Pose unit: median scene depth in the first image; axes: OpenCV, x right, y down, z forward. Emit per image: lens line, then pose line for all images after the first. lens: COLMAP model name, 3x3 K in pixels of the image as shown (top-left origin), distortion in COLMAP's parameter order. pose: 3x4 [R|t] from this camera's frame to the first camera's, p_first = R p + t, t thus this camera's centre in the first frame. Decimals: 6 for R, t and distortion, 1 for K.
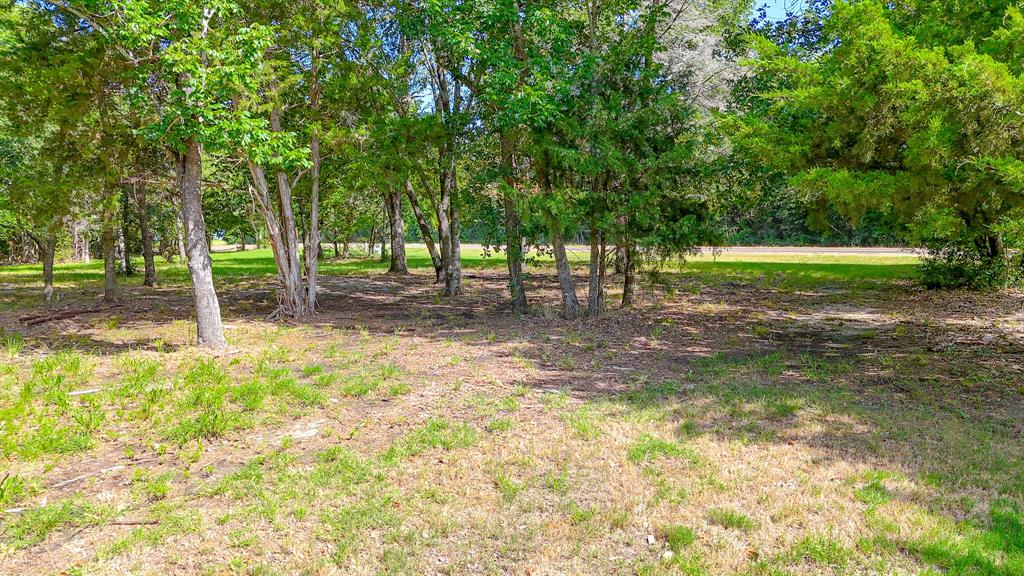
lens RADIAL K [[749.5, 0, 500.3], [0, 749.5, 303.8], [0, 0, 1]] dist [0.066325, -0.058927]
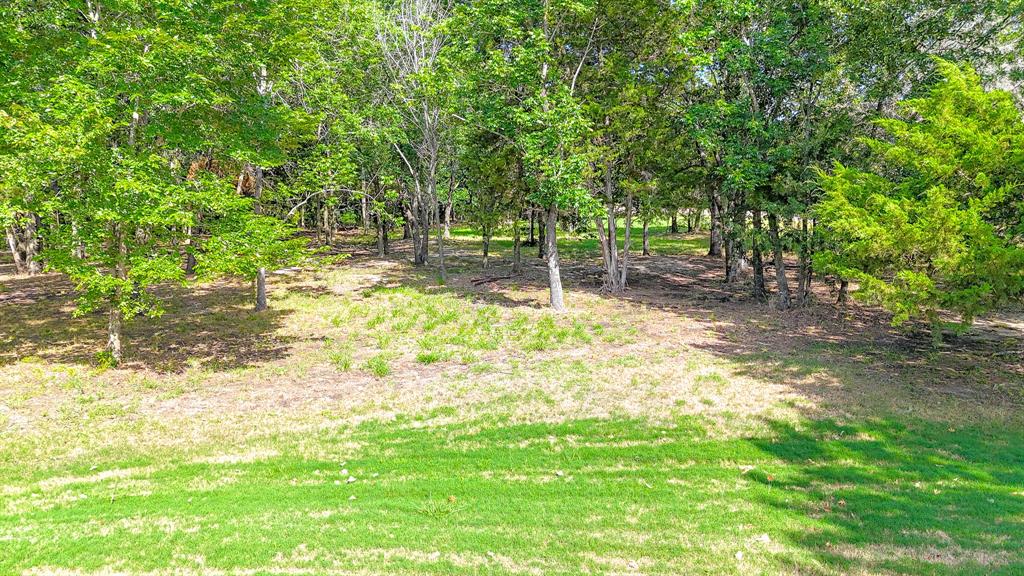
lens RADIAL K [[749.5, 0, 515.8], [0, 749.5, 286.7], [0, 0, 1]] dist [0.066325, -0.058927]
pose [[0.879796, 0.077293, -0.469025, 0.400691], [-0.057639, 0.996758, 0.056143, -0.095606], [0.471843, -0.022361, 0.881399, -0.695128]]
